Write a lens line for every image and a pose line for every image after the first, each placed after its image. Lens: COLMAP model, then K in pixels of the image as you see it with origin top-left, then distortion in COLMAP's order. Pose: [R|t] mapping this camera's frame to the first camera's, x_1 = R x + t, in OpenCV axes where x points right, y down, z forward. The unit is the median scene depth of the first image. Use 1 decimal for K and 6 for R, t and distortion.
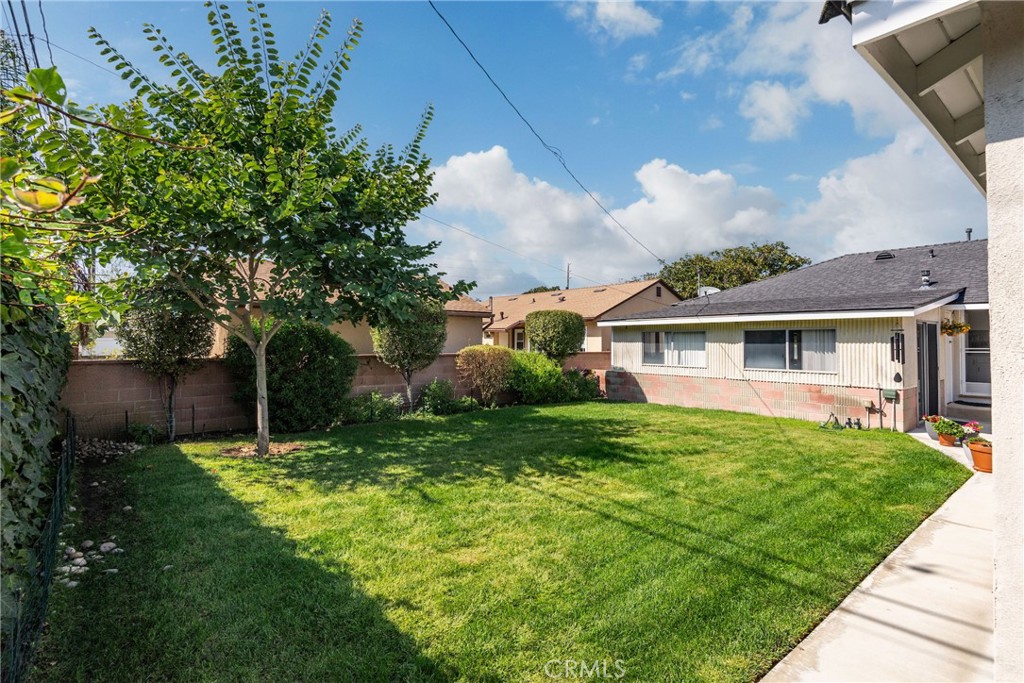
lens RADIAL K [[503.0, 0, 512.0], [0, 503.0, 341.5], [0, 0, 1]] dist [0.037432, -0.021015]
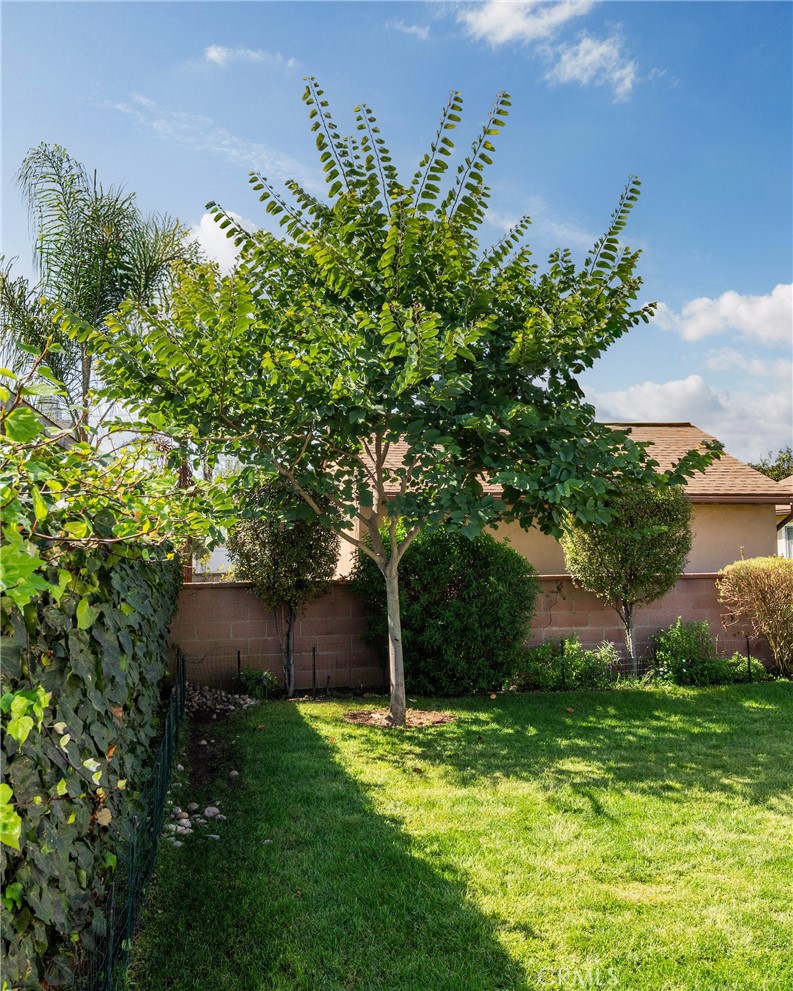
lens RADIAL K [[946.7, 0, 396.5], [0, 946.7, 495.5], [0, 0, 1]] dist [0.050322, 0.003906]
pose [[0.880923, -0.035774, -0.471906, 0.136241], [0.010854, 0.998404, -0.055425, -0.014599], [0.473136, 0.043703, 0.879905, -0.149122]]
